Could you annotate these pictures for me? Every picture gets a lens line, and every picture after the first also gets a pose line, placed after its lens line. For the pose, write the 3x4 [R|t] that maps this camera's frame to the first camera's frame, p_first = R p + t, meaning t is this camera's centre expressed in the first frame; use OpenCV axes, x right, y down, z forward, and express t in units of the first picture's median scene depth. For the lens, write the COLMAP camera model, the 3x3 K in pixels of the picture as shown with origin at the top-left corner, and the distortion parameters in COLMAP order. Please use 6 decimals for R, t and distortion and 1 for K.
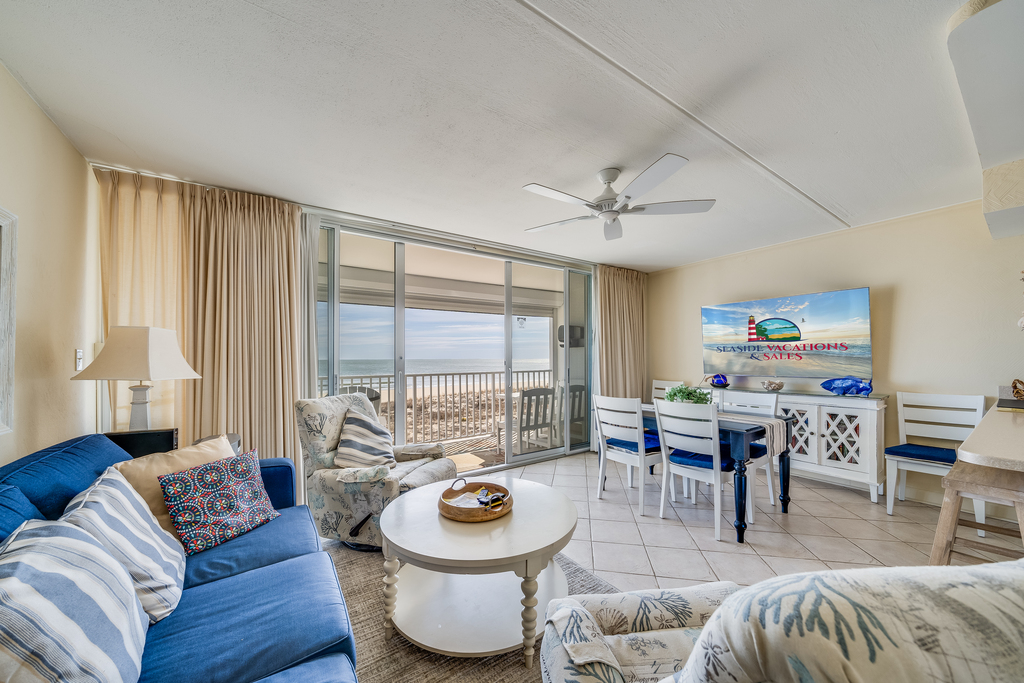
lens RADIAL K [[344.2, 0, 508.6], [0, 344.2, 352.1], [0, 0, 1]] dist [-0.005893, 0.000055]
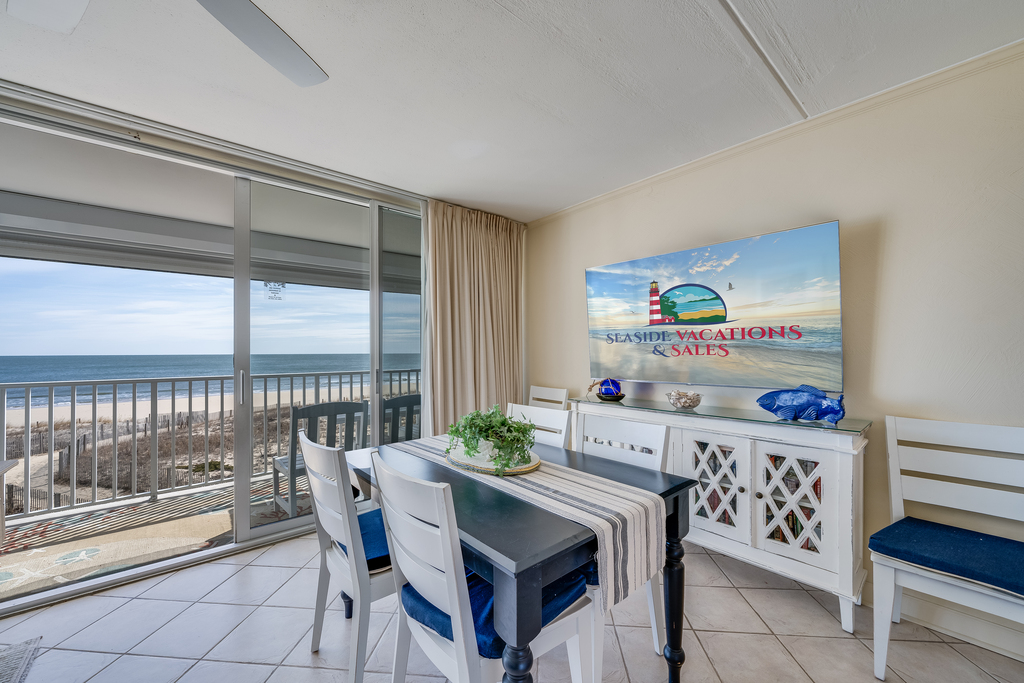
lens RADIAL K [[392.7, 0, 491.9], [0, 392.7, 346.5], [0, 0, 1]] dist [0.002666, -0.000892]
pose [[0.995285, 0.003397, 0.096934, 0.419470], [-0.003449, 0.999994, 0.000371, 0.008123], [-0.096932, -0.000704, 0.995291, 0.405429]]
